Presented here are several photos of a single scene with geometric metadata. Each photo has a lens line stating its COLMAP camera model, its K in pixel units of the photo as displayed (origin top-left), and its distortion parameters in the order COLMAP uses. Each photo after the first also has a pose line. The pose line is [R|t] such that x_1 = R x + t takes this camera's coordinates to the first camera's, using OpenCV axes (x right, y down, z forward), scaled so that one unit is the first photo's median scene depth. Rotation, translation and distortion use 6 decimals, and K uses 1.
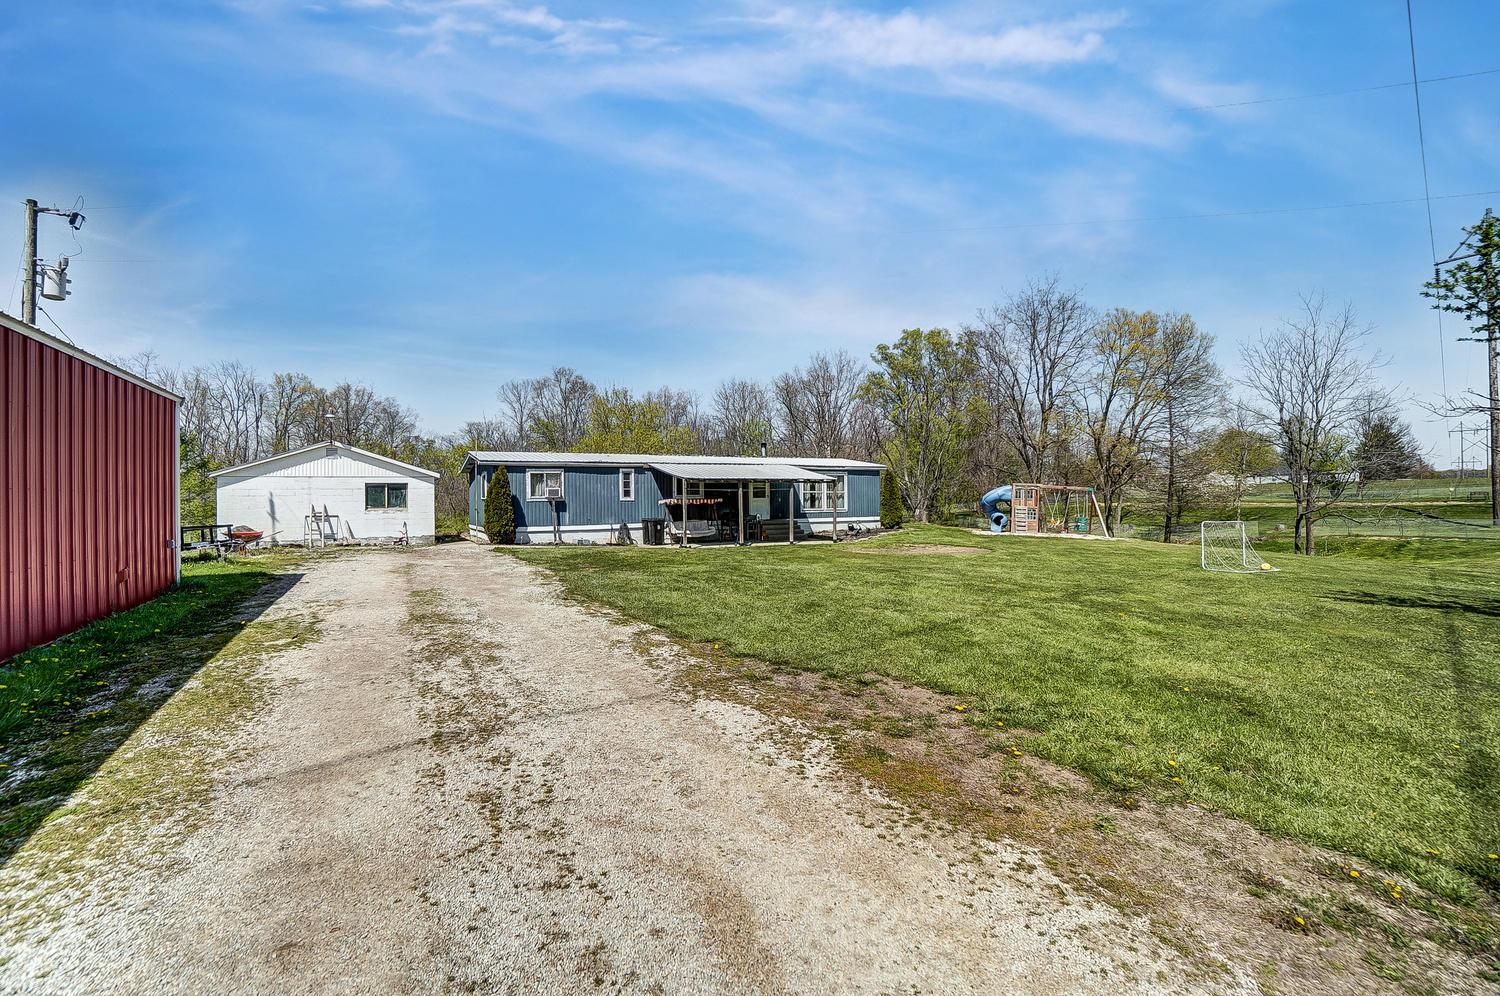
lens RADIAL K [[663.4, 0, 730.5], [0, 663.4, 493.7], [0, 0, 1]] dist [-0.062874, 0.023999]
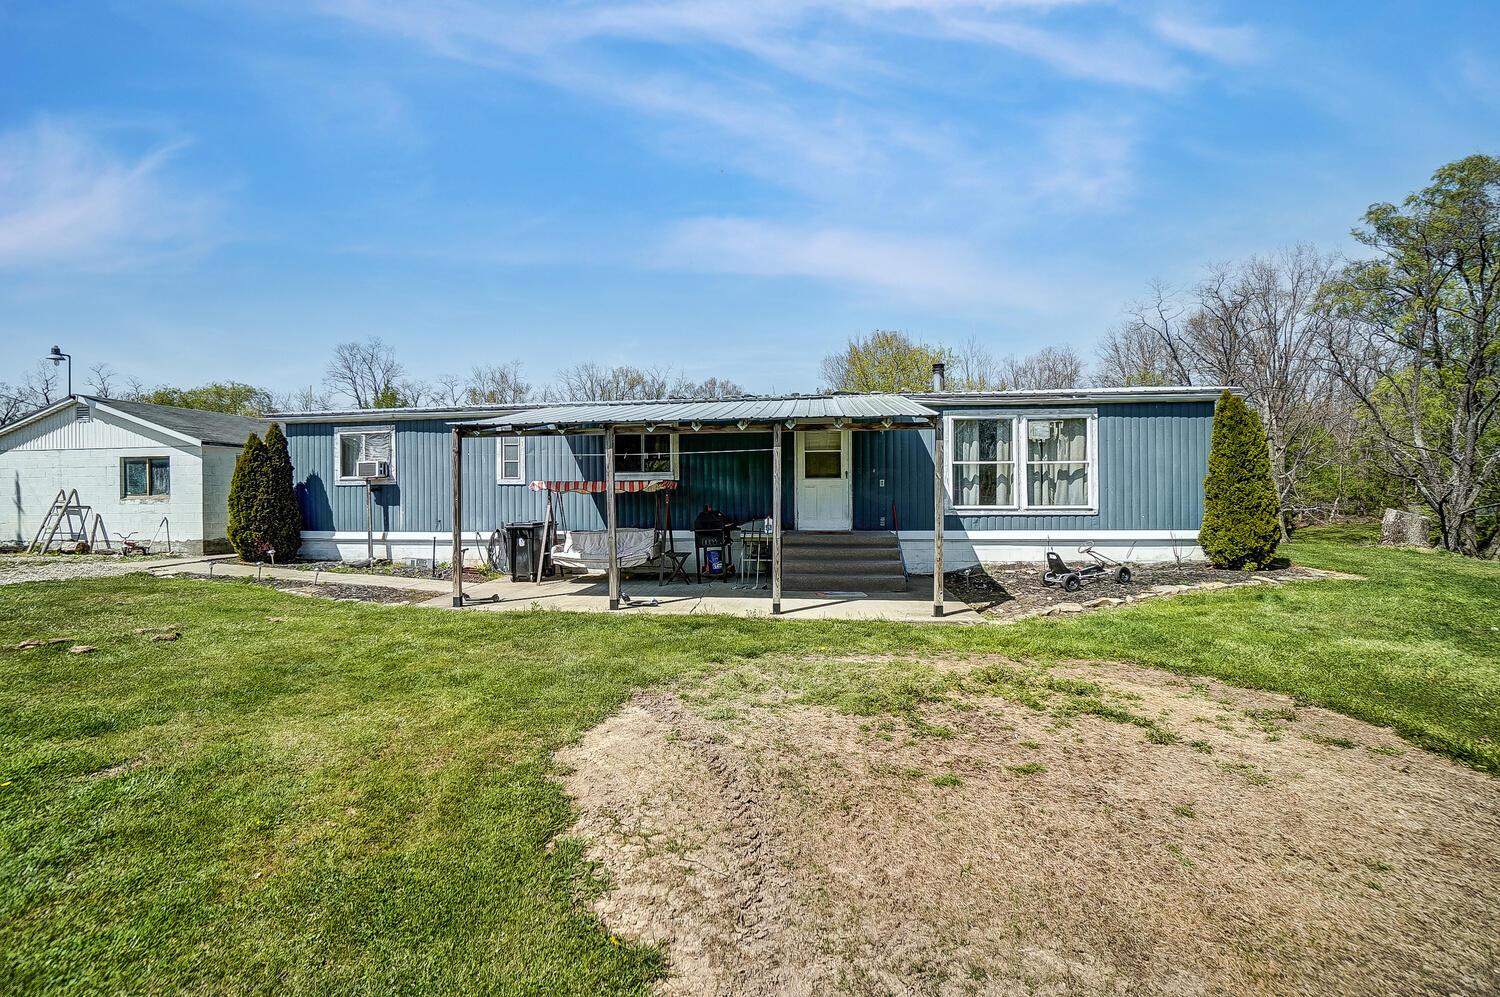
lens RADIAL K [[661.1, 0, 730.6], [0, 661.1, 490.9], [0, 0, 1]] dist [-0.061639, 0.023060]
pose [[0.816293, 0.003663, -0.577626, 0.231035], [0.004315, 0.999913, 0.012440, 0.008840], [0.577622, -0.012647, 0.816207, 0.609929]]
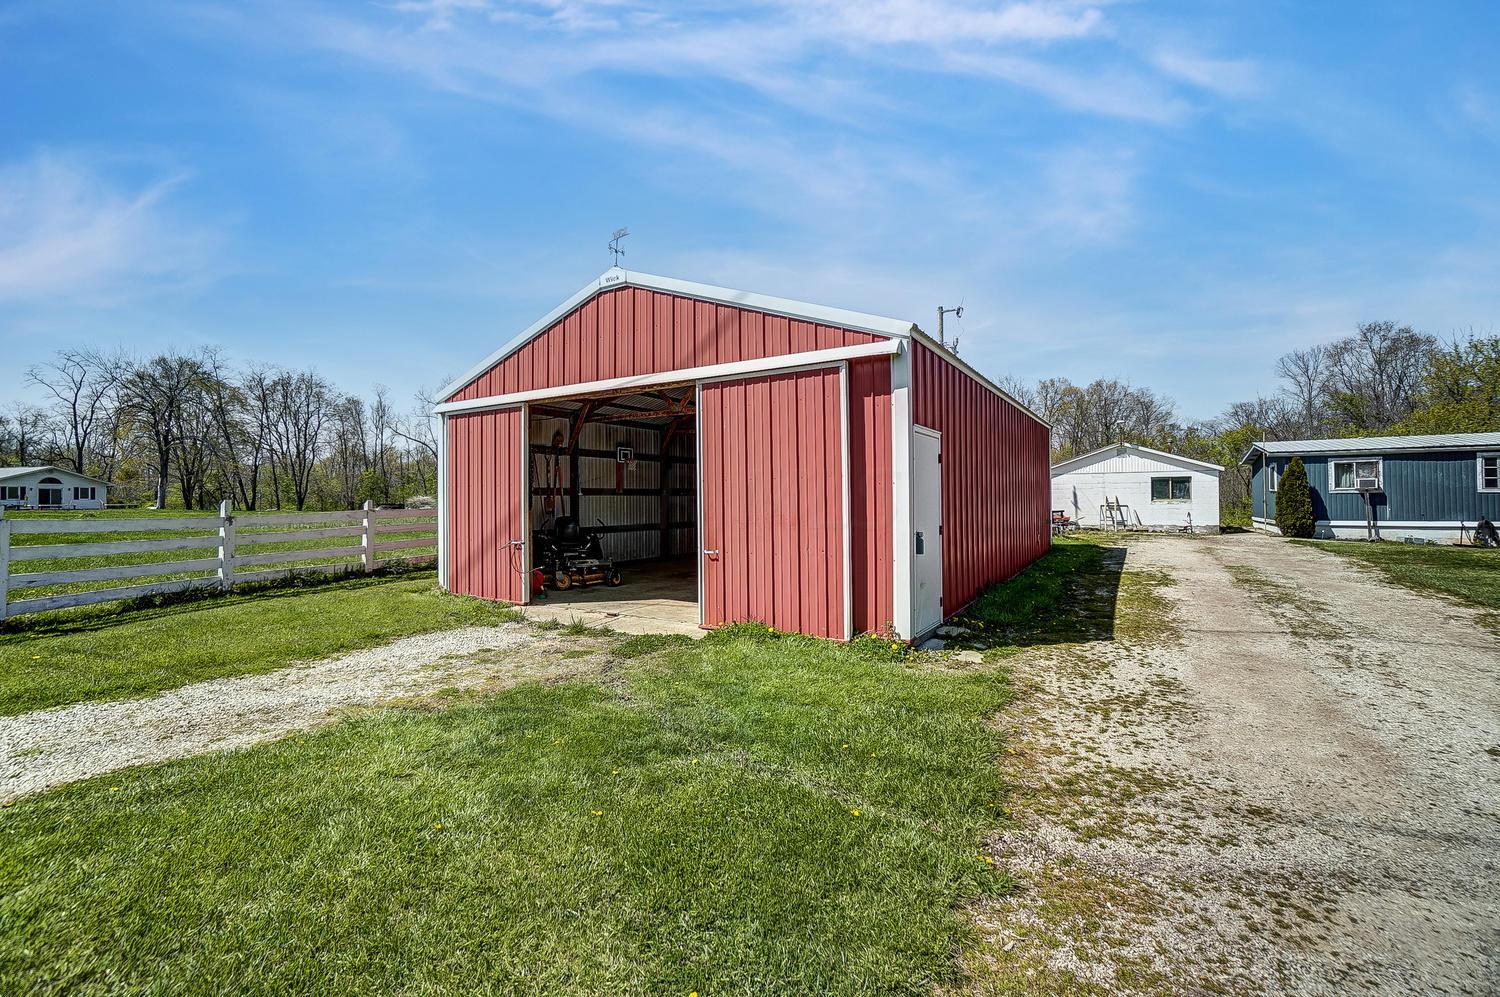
lens RADIAL K [[663.4, 0, 730.5], [0, 663.4, 494.2], [0, 0, 1]] dist [-0.062874, 0.023999]
pose [[0.506677, 0.001932, -0.862134, 0.035094], [0.010684, 0.999907, 0.008520, -0.003291], [0.862070, -0.013528, 0.506609, -0.158173]]
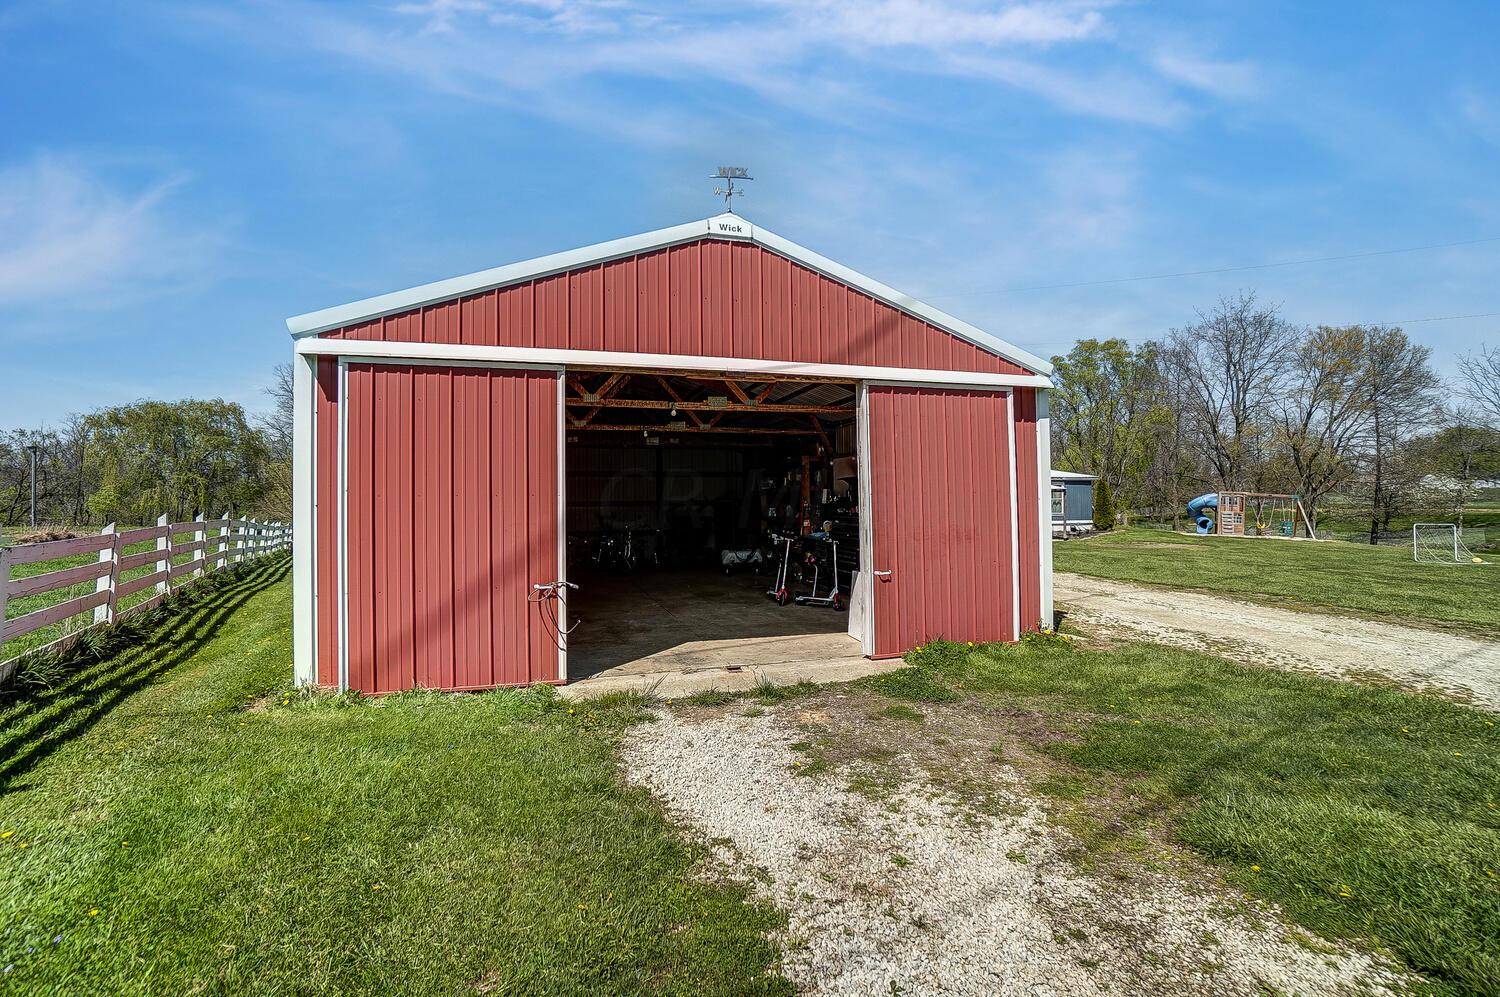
lens RADIAL K [[663.4, 0, 730.5], [0, 663.4, 494.2], [0, 0, 1]] dist [-0.062874, 0.023999]
pose [[0.981788, -0.000896, -0.189979, -0.195915], [-0.000112, 0.999986, -0.005293, -0.005104], [0.189981, 0.005218, 0.981774, -0.270663]]
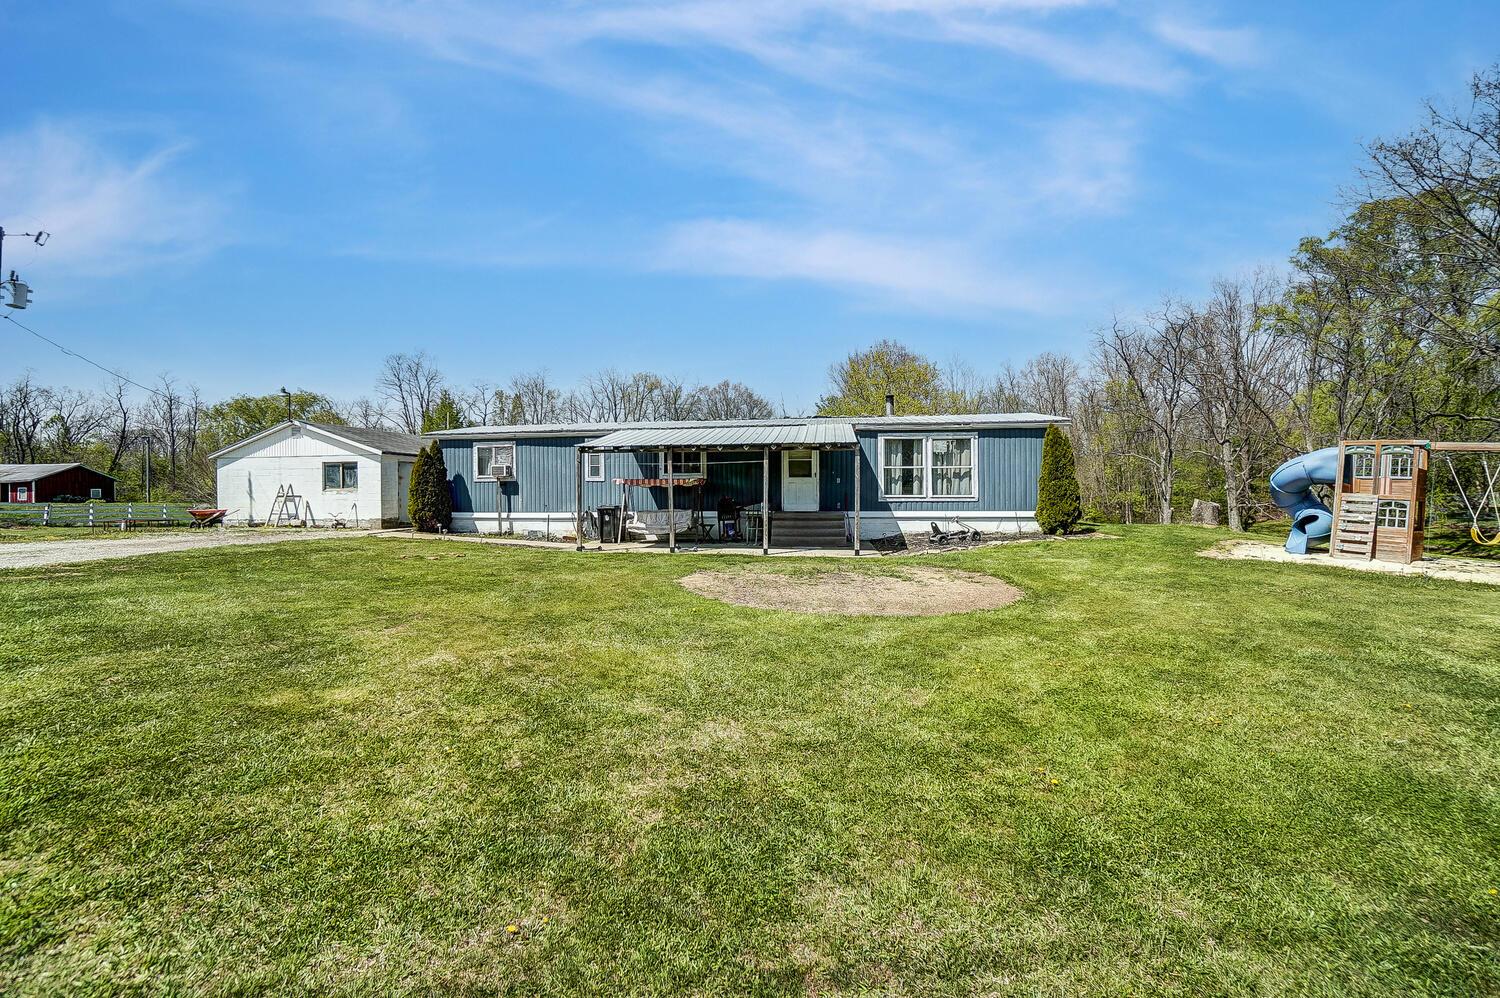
lens RADIAL K [[663.4, 0, 730.5], [0, 663.4, 494.7], [0, 0, 1]] dist [-0.062874, 0.023999]
pose [[0.805106, 0.010331, -0.593041, 0.362040], [0.003066, 0.999762, 0.021579, 0.009093], [0.593123, -0.019192, 0.804883, 0.429809]]
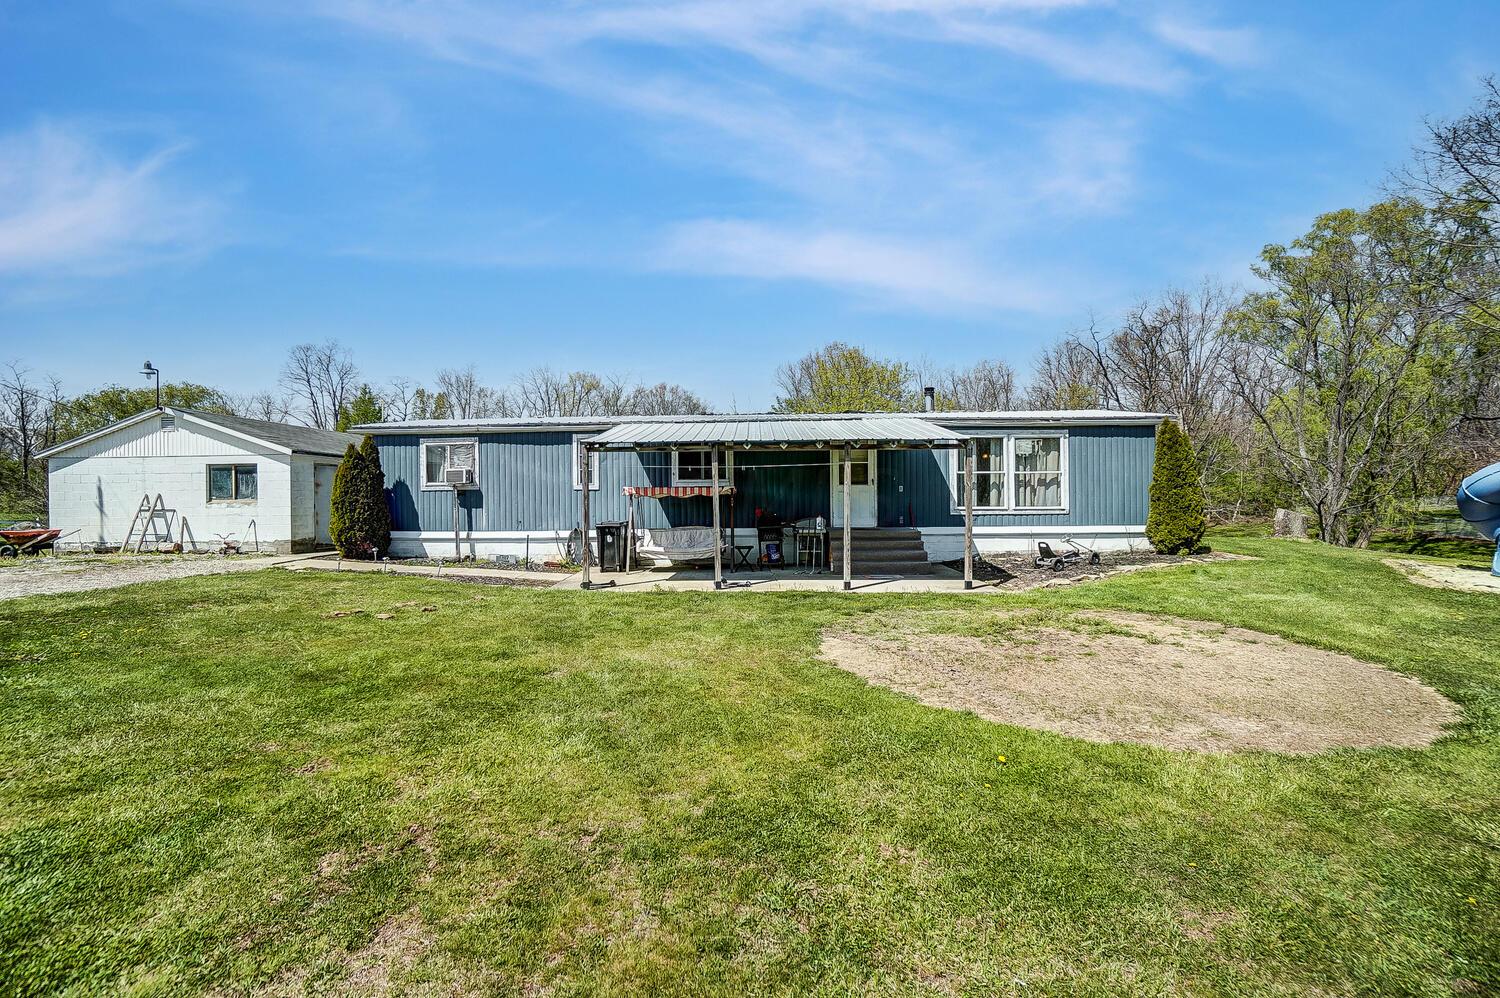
lens RADIAL K [[663.4, 0, 730.5], [0, 663.4, 494.7], [0, 0, 1]] dist [-0.062874, 0.023999]
pose [[0.866831, 0.003494, -0.498591, 0.210873], [0.003768, 0.999901, 0.013558, 0.006763], [0.498589, -0.013631, 0.866732, 0.496413]]
